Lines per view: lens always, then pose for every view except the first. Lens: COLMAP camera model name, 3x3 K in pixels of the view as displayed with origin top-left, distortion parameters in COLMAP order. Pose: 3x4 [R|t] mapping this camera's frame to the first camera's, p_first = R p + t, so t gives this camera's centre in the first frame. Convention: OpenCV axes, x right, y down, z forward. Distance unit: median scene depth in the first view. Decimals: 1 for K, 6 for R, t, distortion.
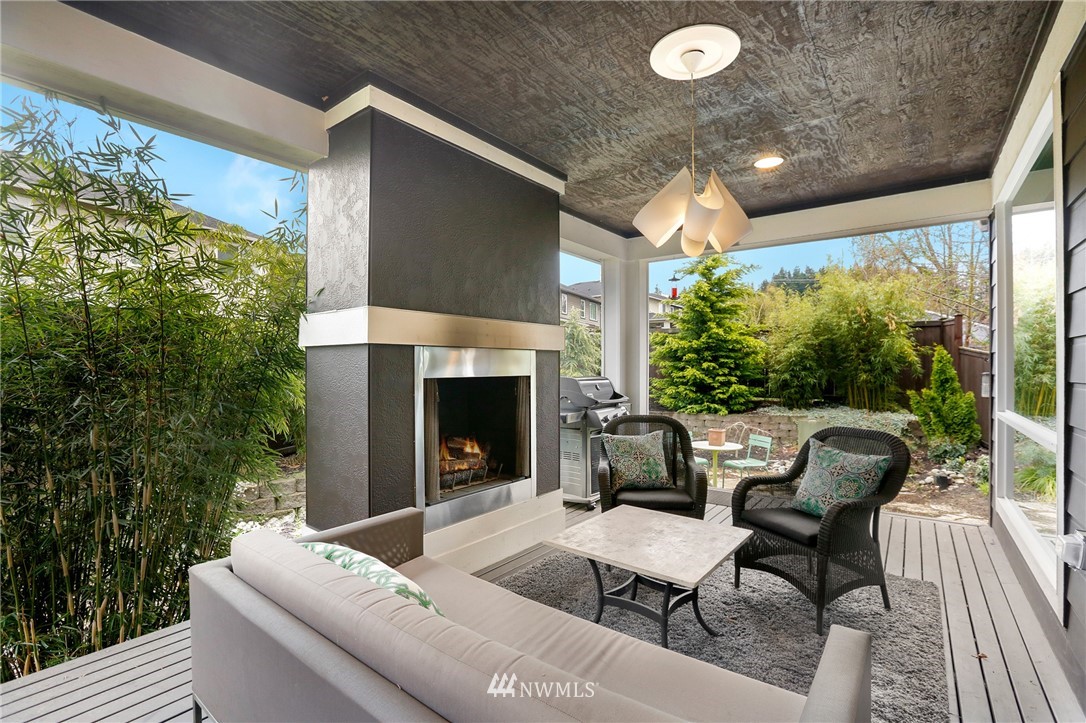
lens RADIAL K [[495.7, 0, 542.7], [0, 495.7, 364.0], [0, 0, 1]] dist [-0.040781, 0.008727]
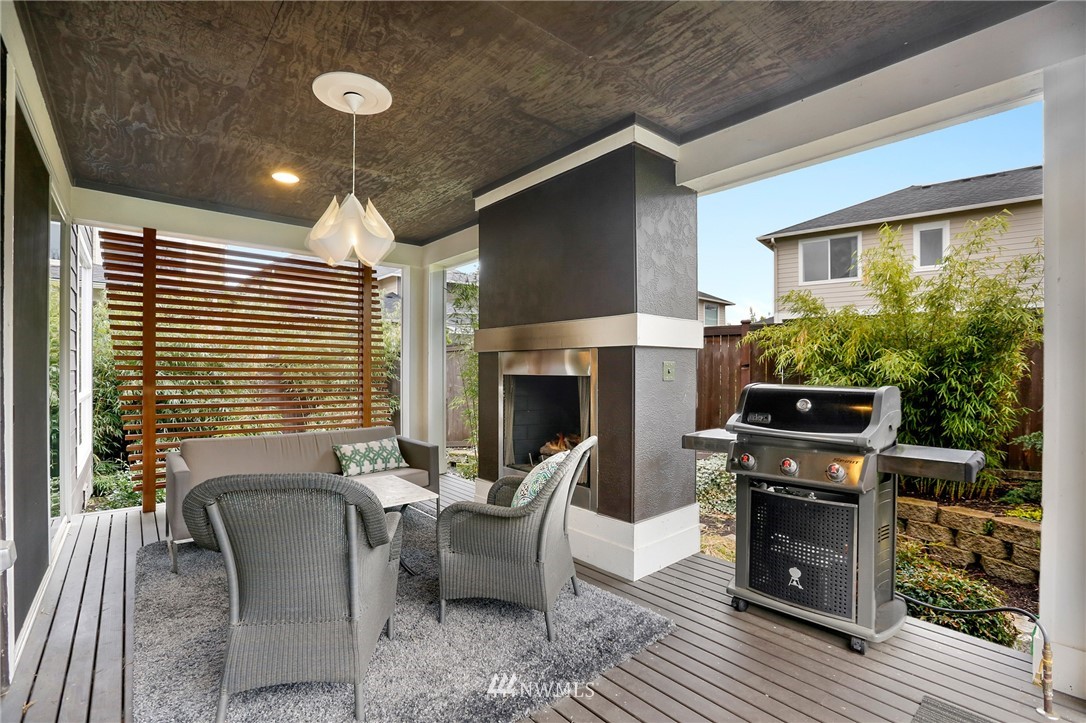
lens RADIAL K [[495.7, 0, 546.7], [0, 495.7, 364.7], [0, 0, 1]] dist [-0.040781, 0.008727]
pose [[-0.201955, 0.002724, -0.979391, 0.927712], [0.008084, 0.999967, 0.001114, 0.000866], [0.979362, -0.007692, -0.201970, 1.157743]]
